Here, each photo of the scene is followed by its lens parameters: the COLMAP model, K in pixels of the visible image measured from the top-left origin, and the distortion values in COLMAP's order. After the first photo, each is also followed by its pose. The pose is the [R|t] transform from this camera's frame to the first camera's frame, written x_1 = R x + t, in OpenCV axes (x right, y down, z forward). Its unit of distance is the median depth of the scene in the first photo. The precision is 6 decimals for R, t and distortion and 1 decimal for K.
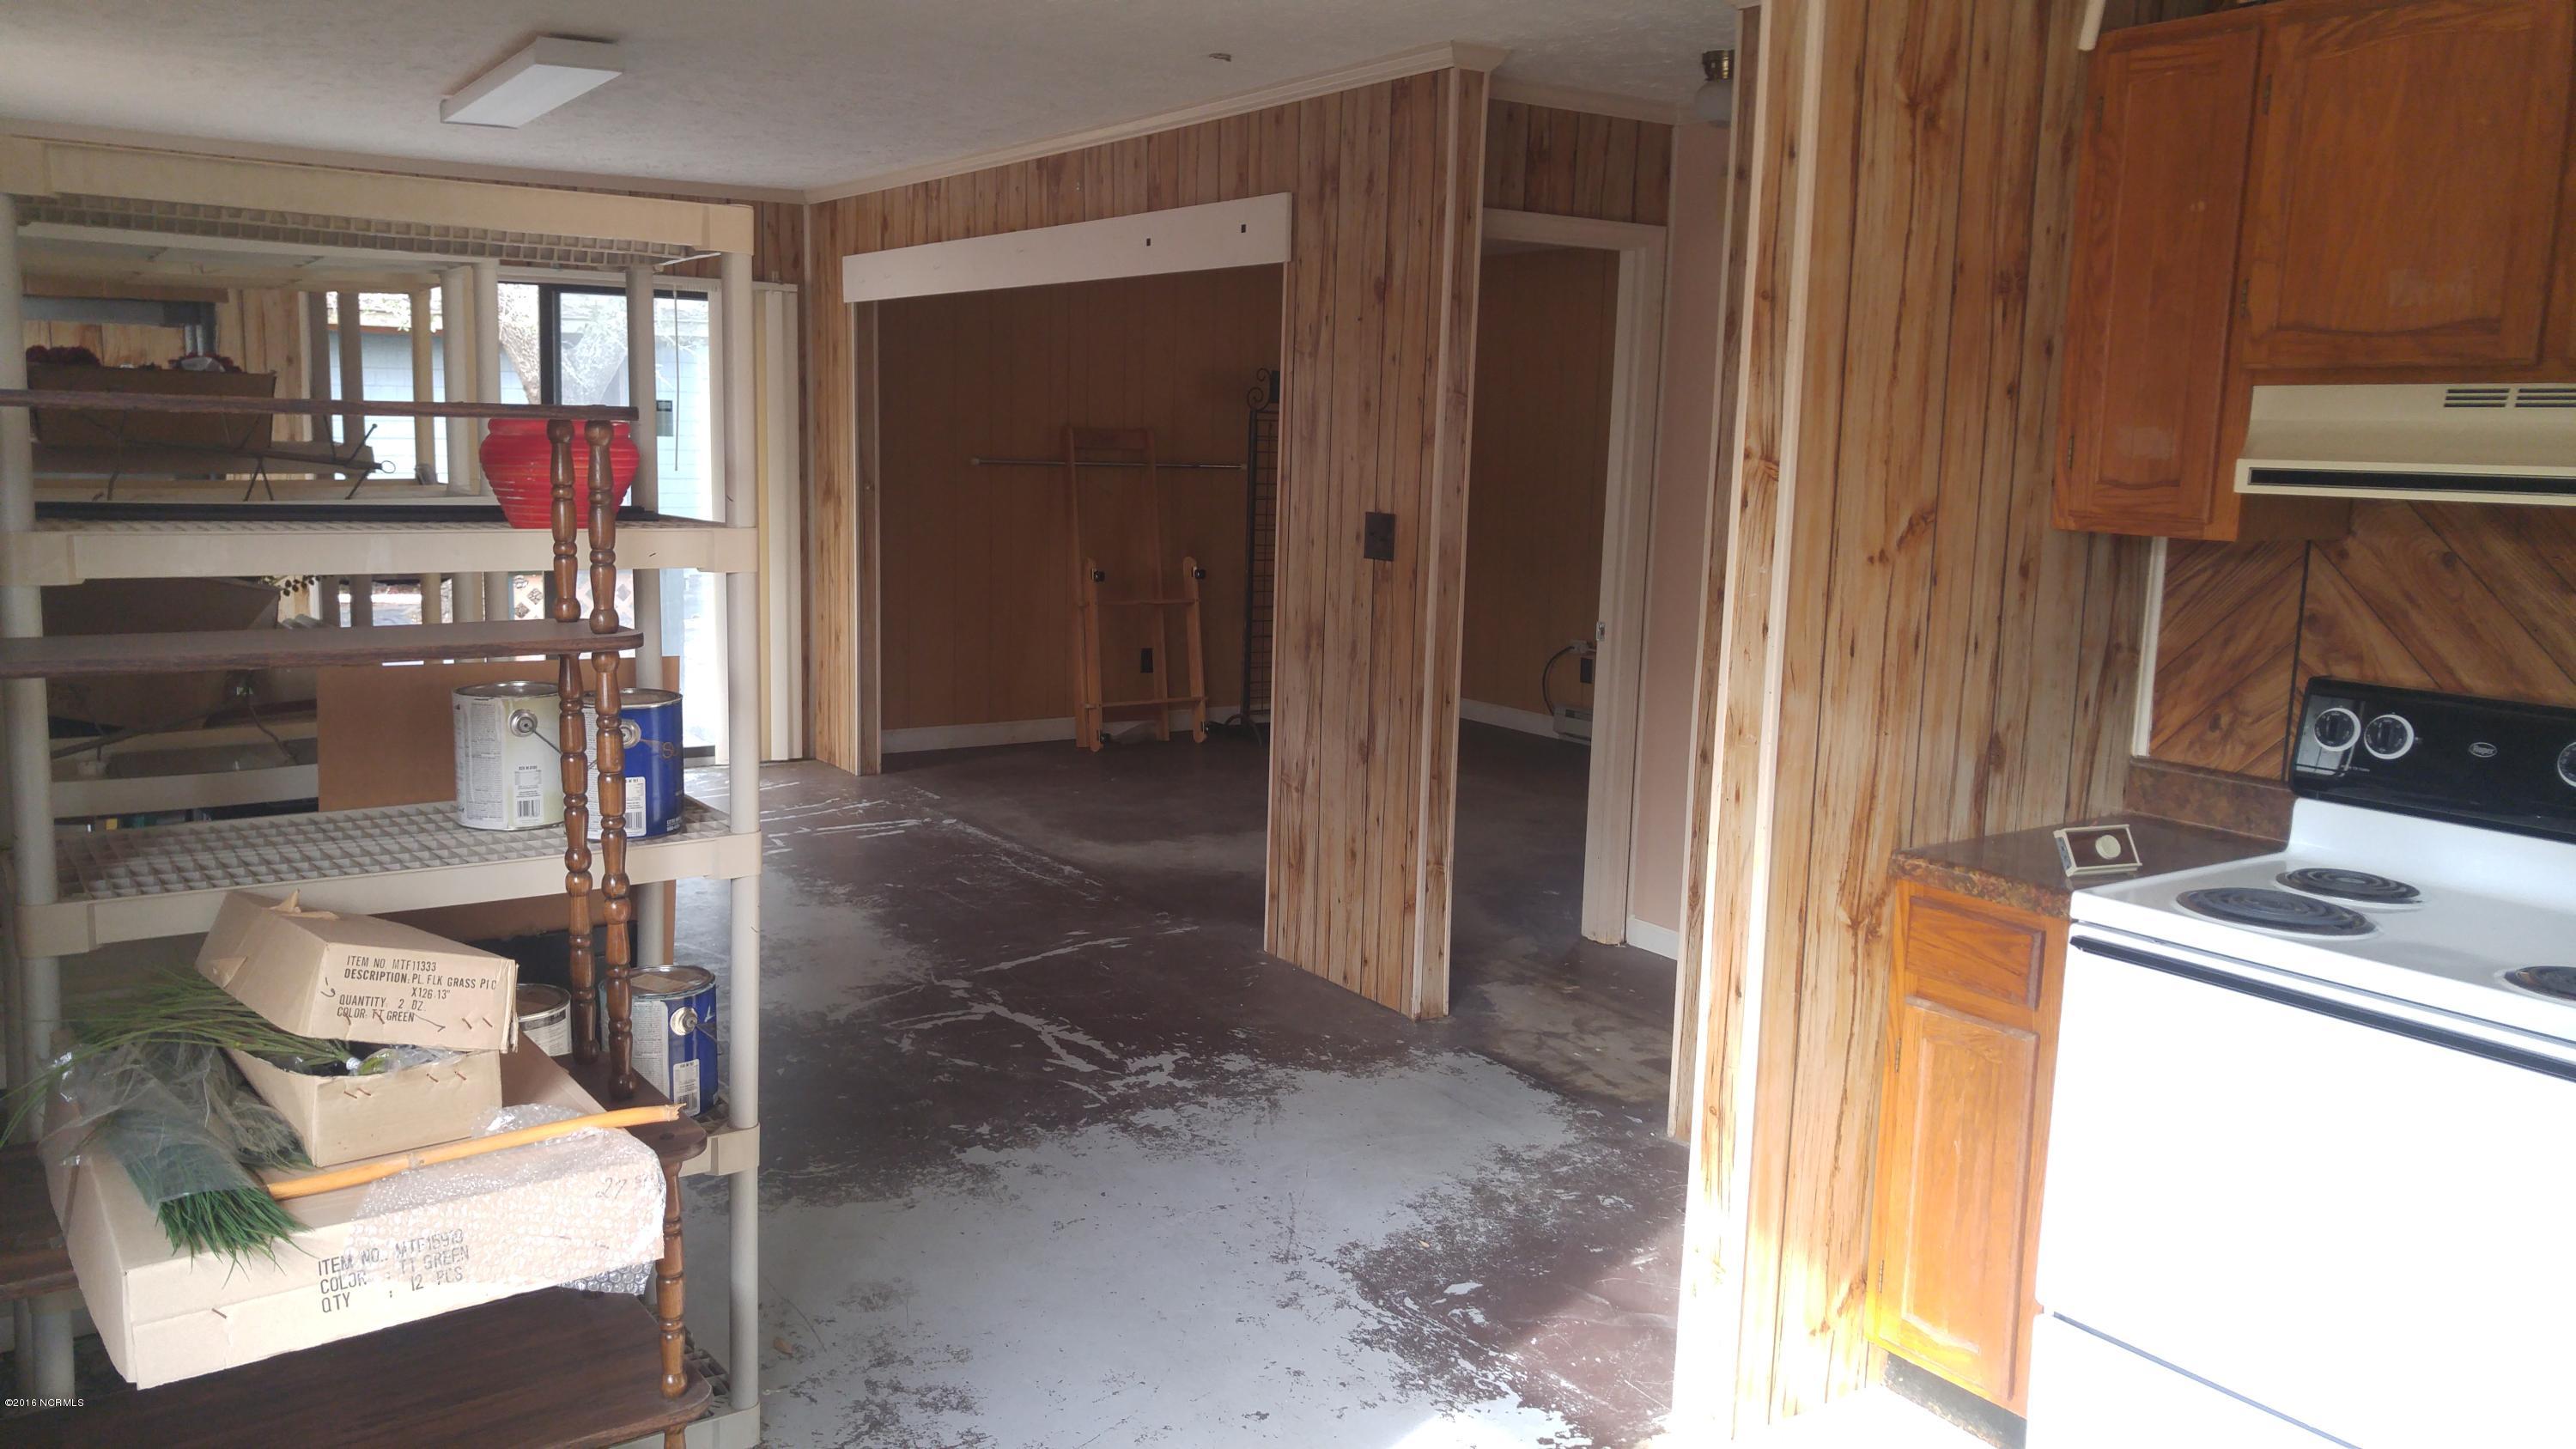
lens RADIAL K [[1923.4, 0, 1295.5], [0, 1923.4, 708.0], [0, 0, 1]] dist [0.010497, 0.052418]
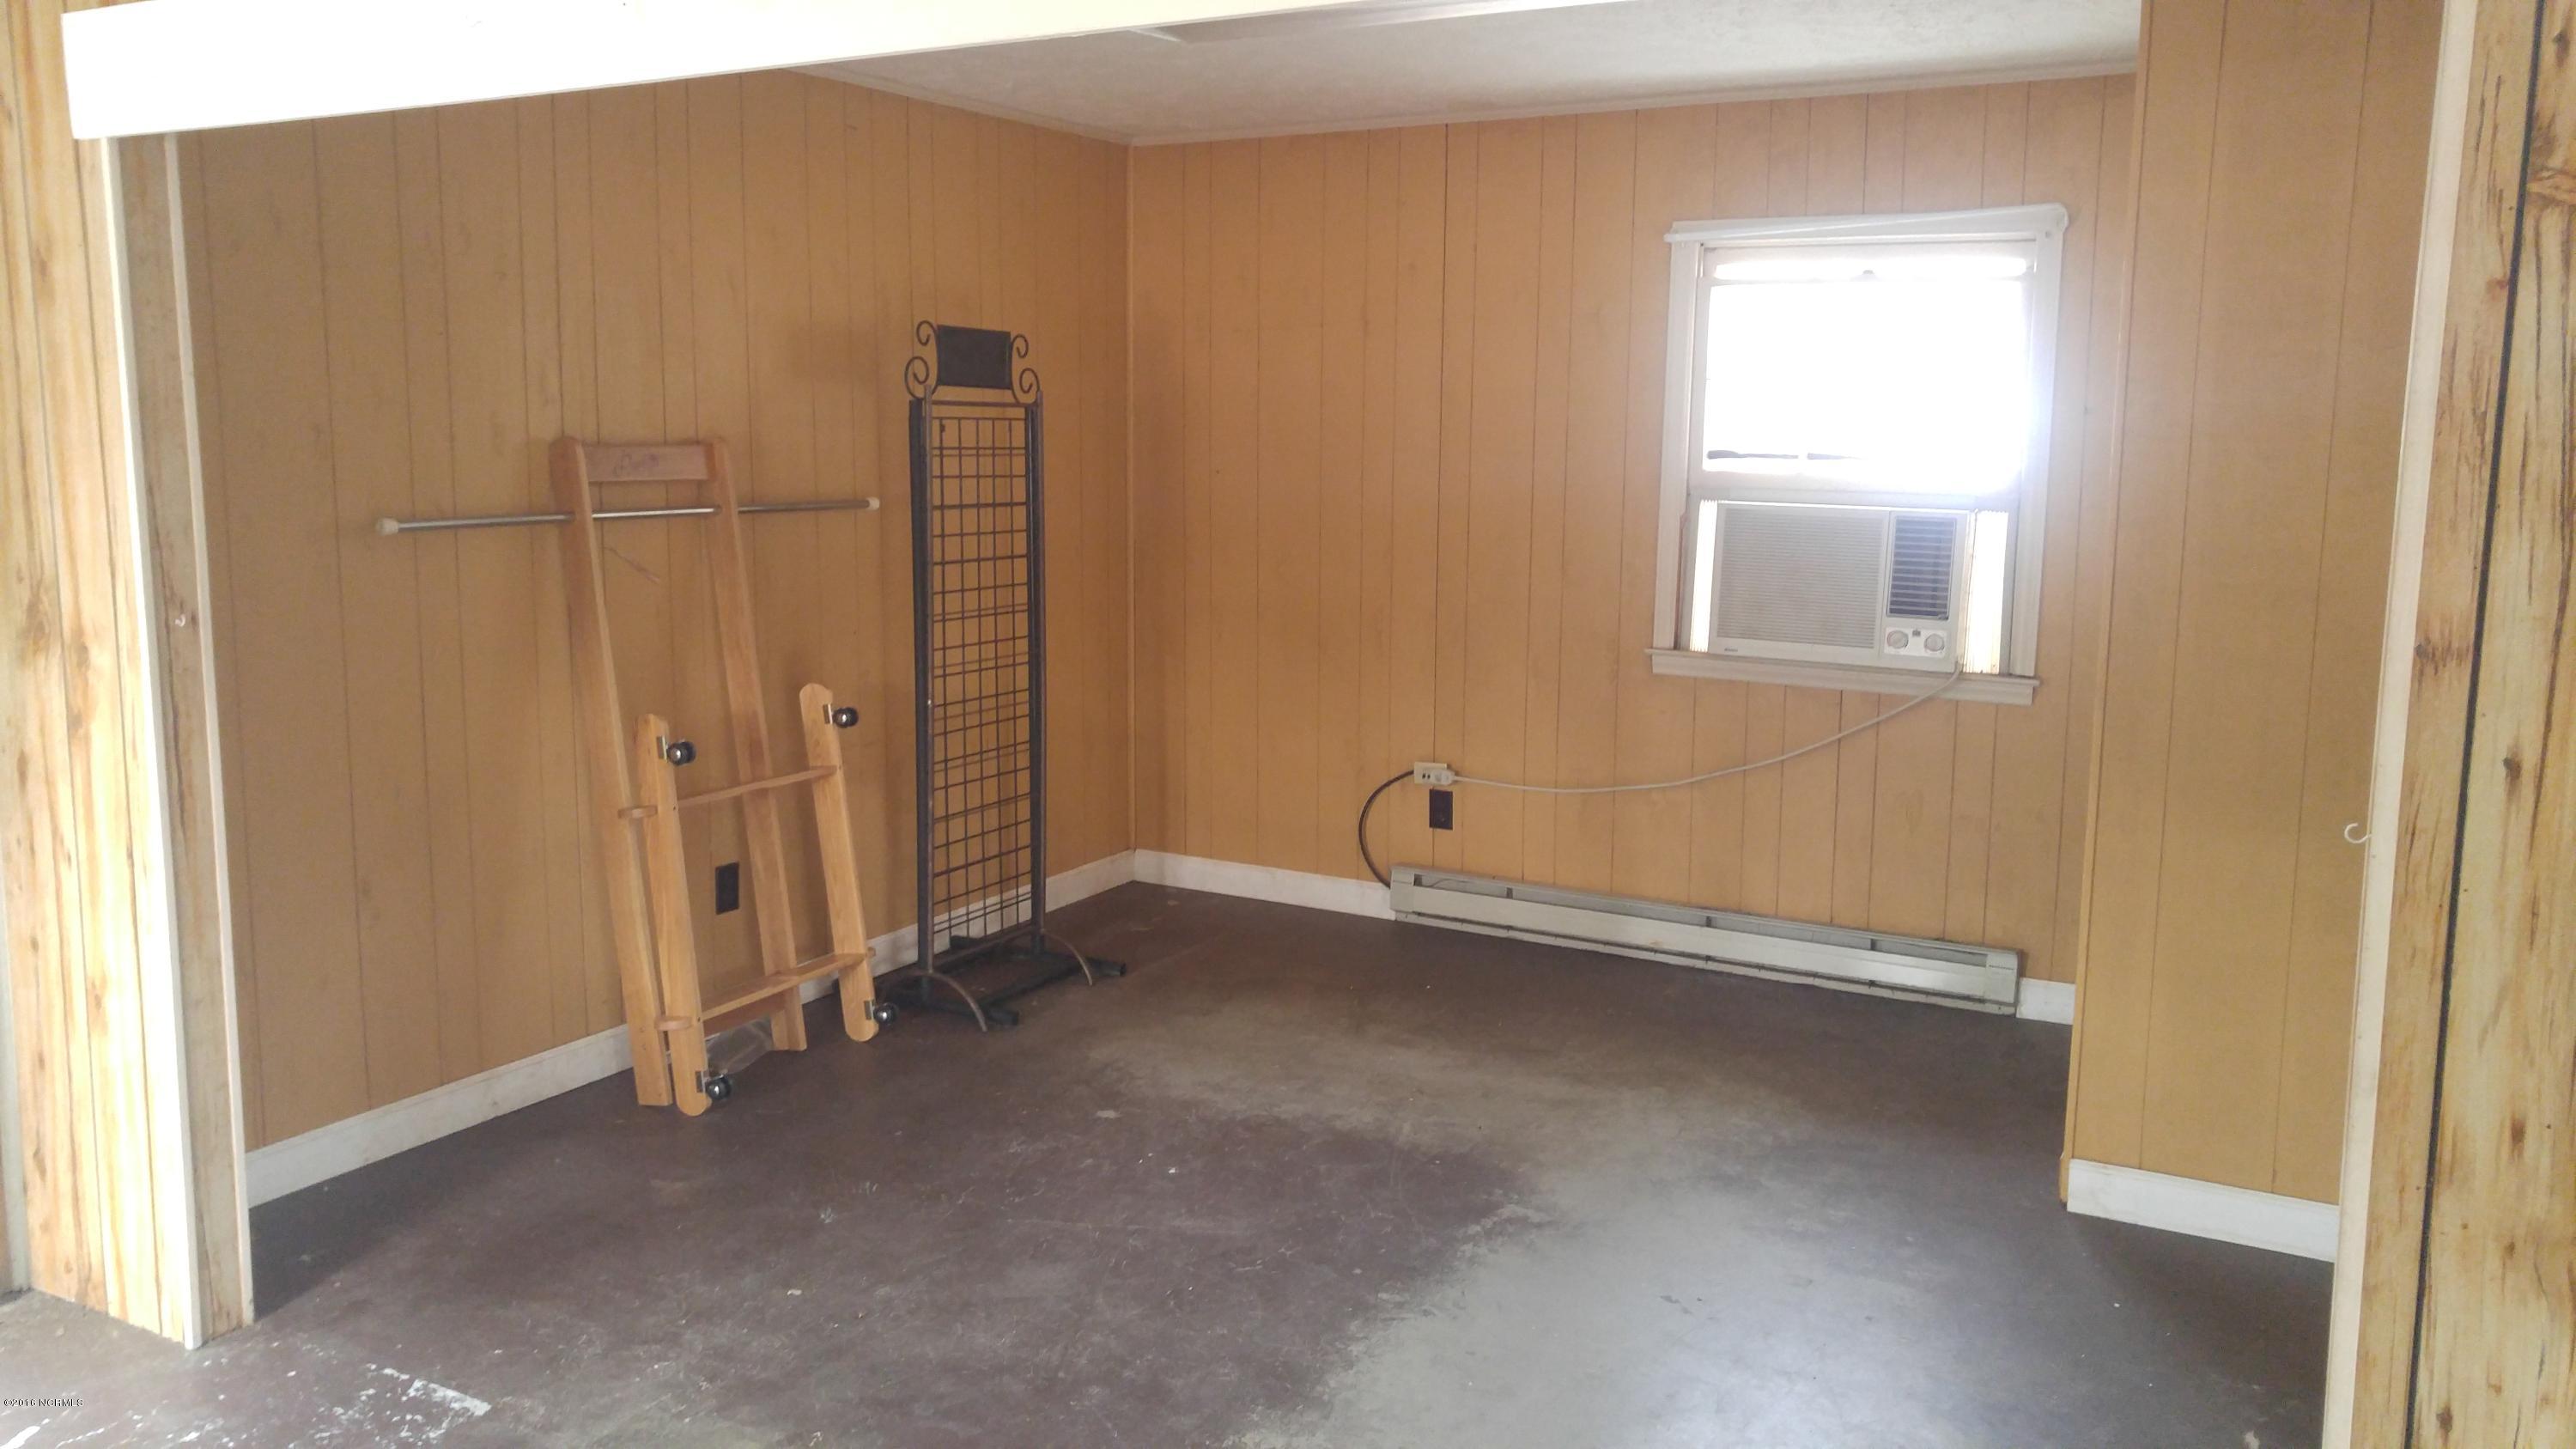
lens RADIAL K [[1923.4, 0, 1214.0], [0, 1923.4, 668.6], [0, 0, 1]] dist [0.010497, 0.052418]
pose [[0.907473, -0.079386, 0.412541, -0.122357], [0.080613, 0.996641, 0.014460, -0.058865], [-0.412303, 0.020134, 0.910824, 0.351884]]
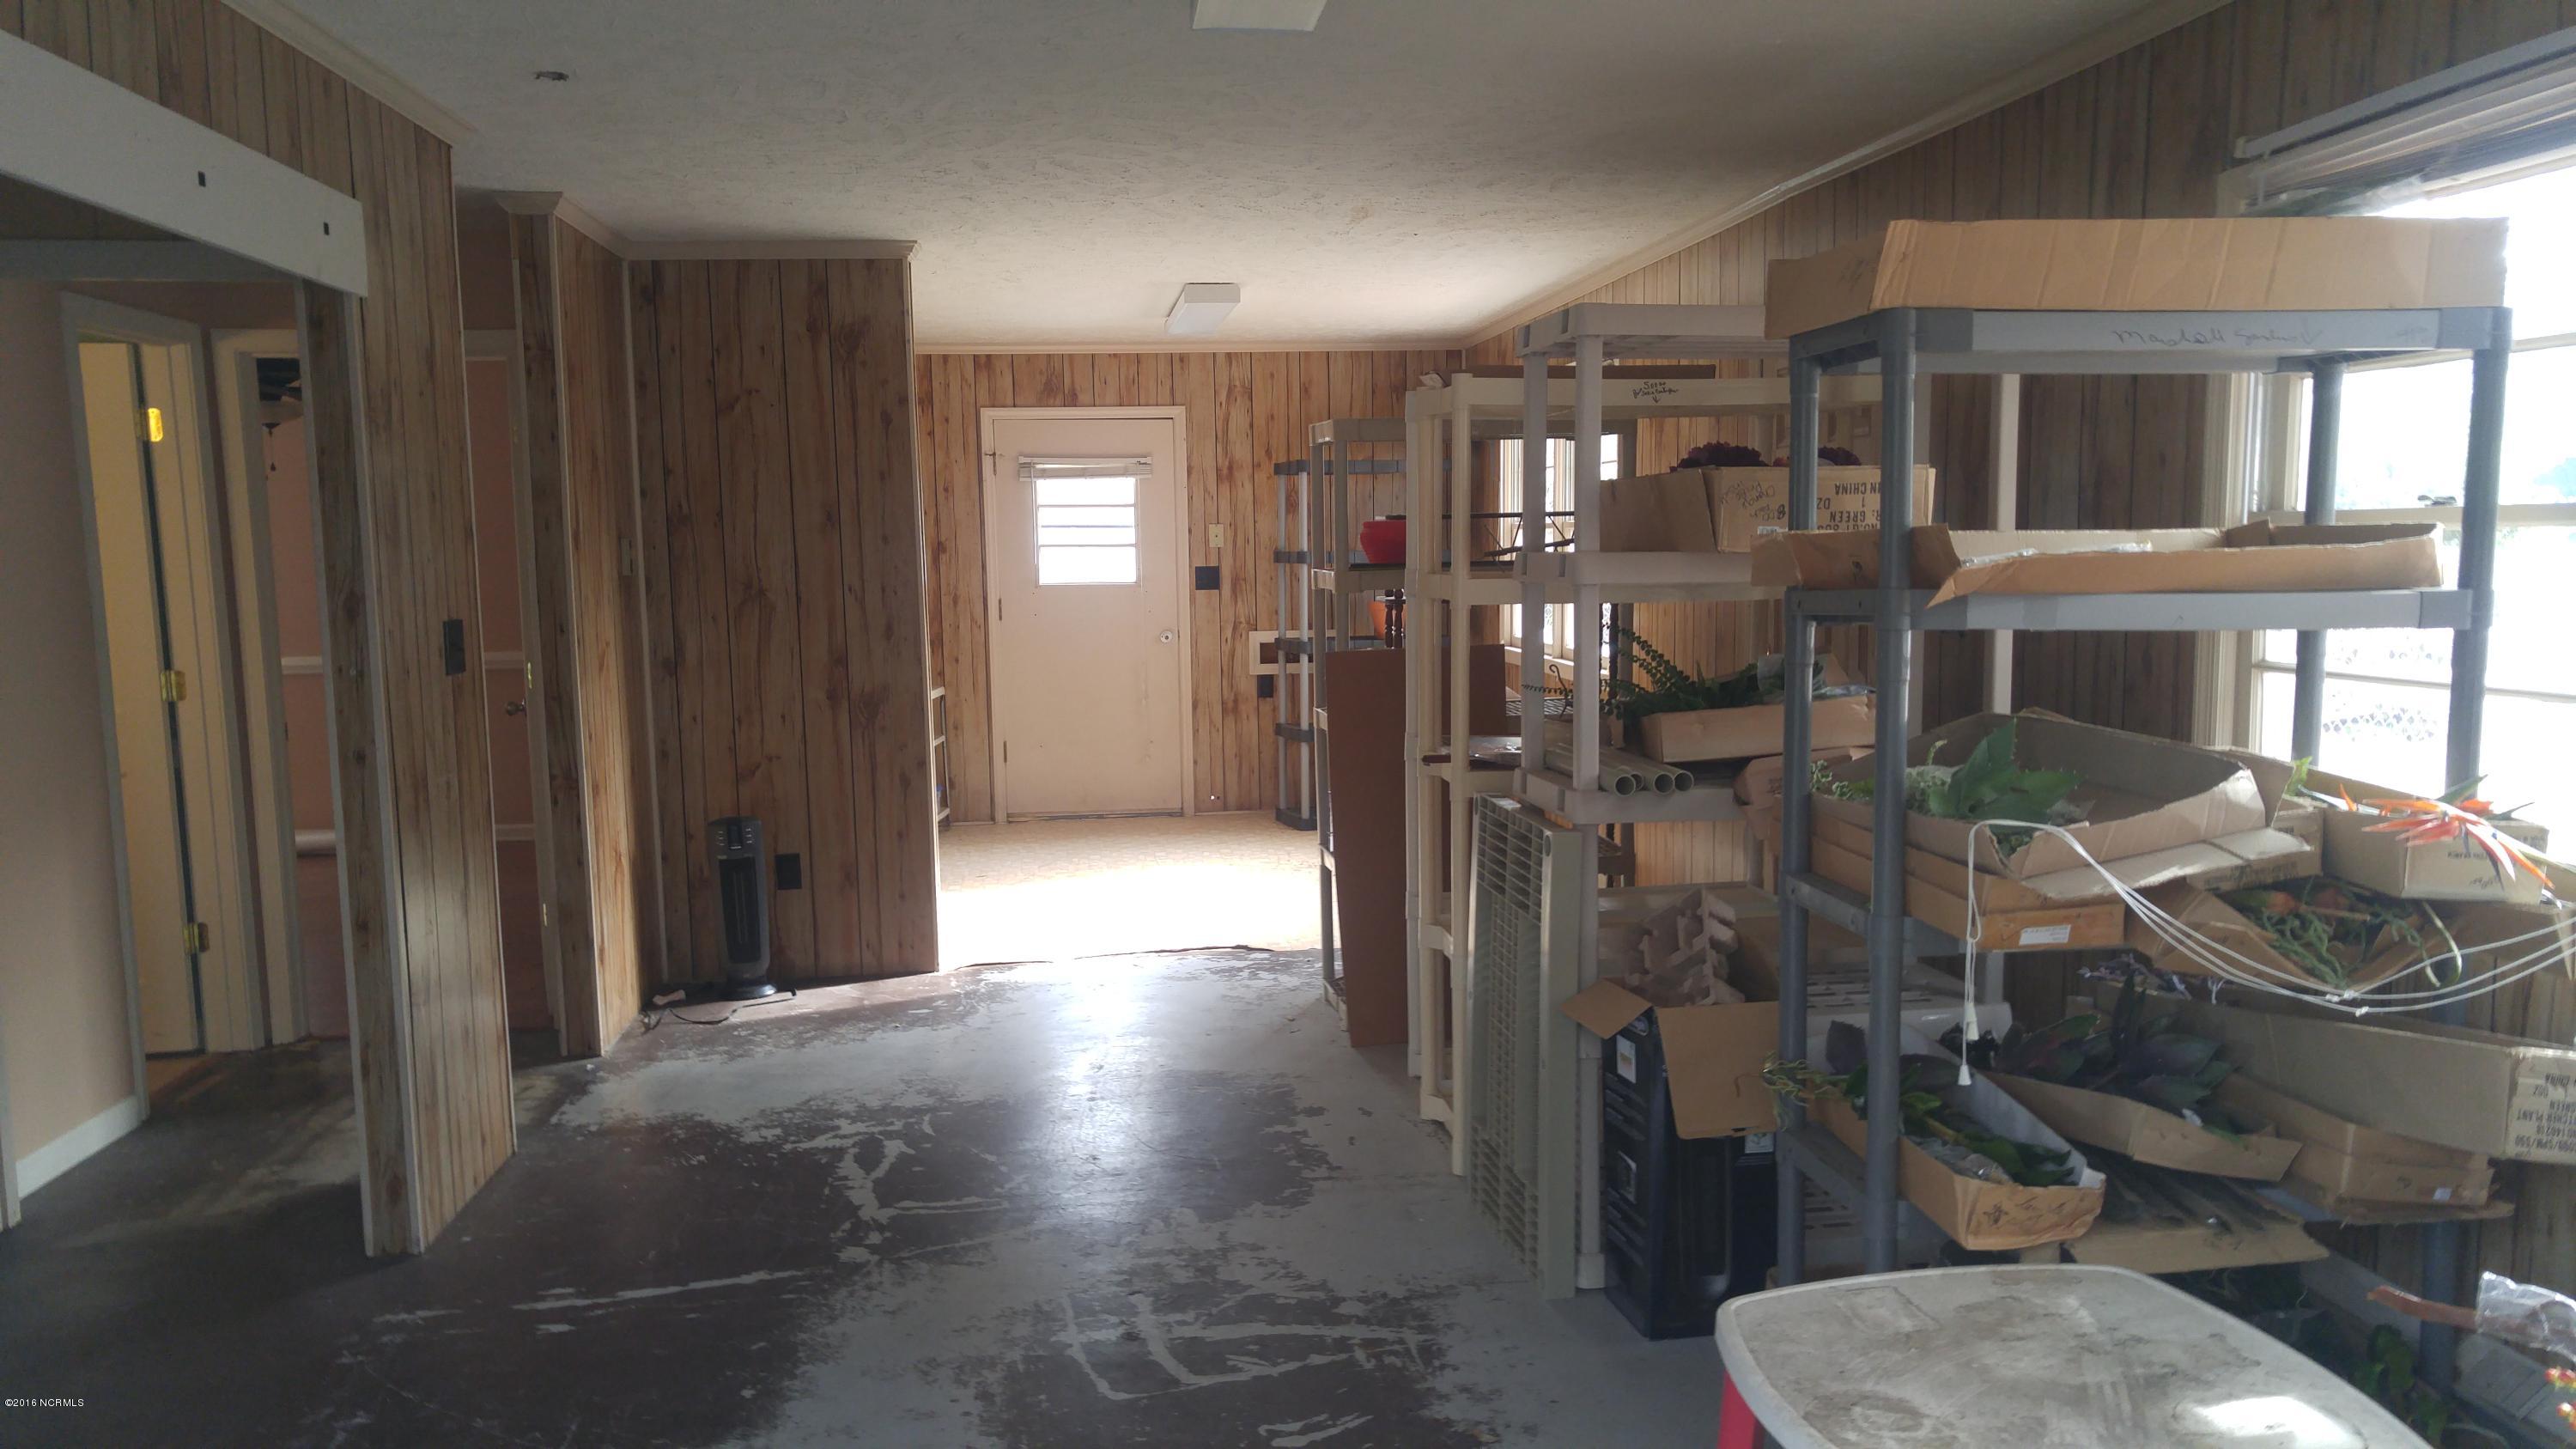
lens RADIAL K [[1923.4, 0, 1292.6], [0, 1923.4, 739.6], [0, 0, 1]] dist [0.010497, 0.052418]
pose [[-0.883022, -0.068211, 0.464349, -0.473429], [0.058789, 0.965514, 0.253626, -0.168432], [-0.465636, 0.251256, -0.848560, 1.069912]]
